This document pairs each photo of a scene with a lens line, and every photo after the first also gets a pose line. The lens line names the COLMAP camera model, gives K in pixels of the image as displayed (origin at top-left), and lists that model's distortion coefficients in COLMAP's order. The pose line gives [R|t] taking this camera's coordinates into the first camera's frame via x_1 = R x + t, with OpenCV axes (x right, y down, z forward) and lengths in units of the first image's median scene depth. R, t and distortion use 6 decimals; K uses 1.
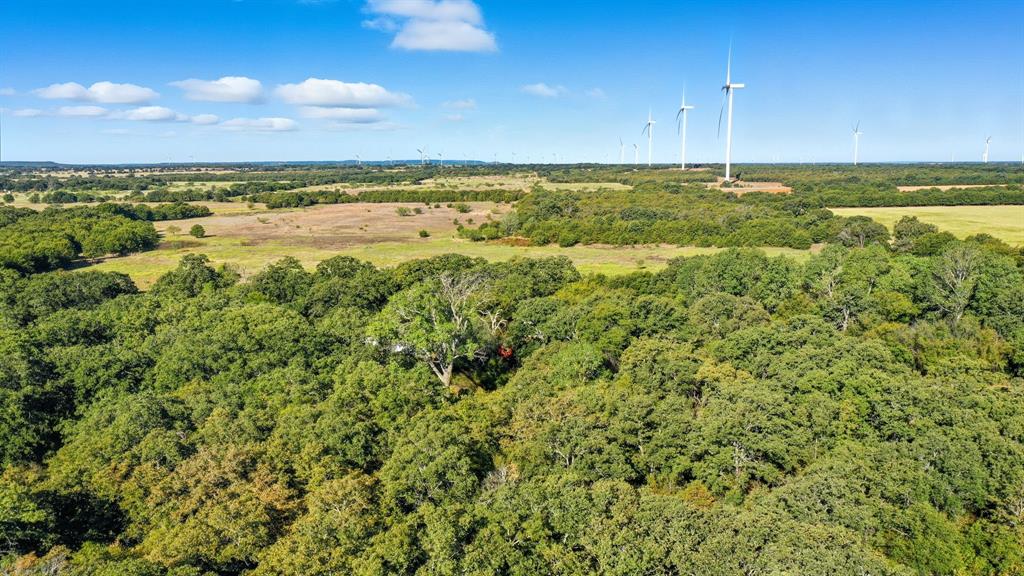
lens RADIAL K [[803.5, 0, 510.7], [0, 803.5, 288.1], [0, 0, 1]] dist [-0.001838, -0.003294]
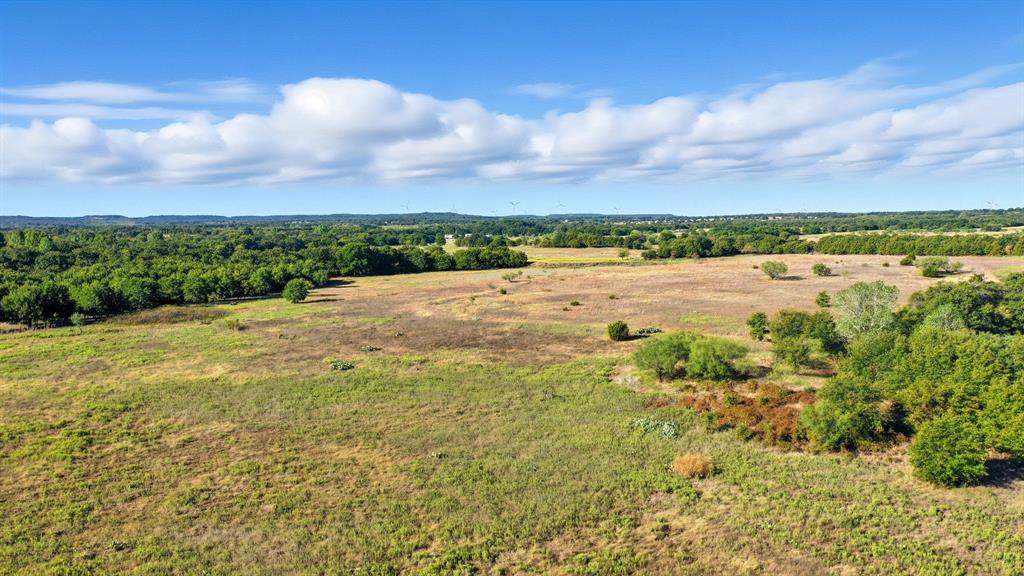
lens RADIAL K [[803.5, 0, 511.7], [0, 803.5, 286.1], [0, 0, 1]] dist [-0.001838, -0.003294]
pose [[0.743609, 0.048642, -0.666843, 0.058272], [-0.092755, 0.995211, -0.030840, -0.041415], [0.662150, 0.084786, 0.744560, 0.394179]]
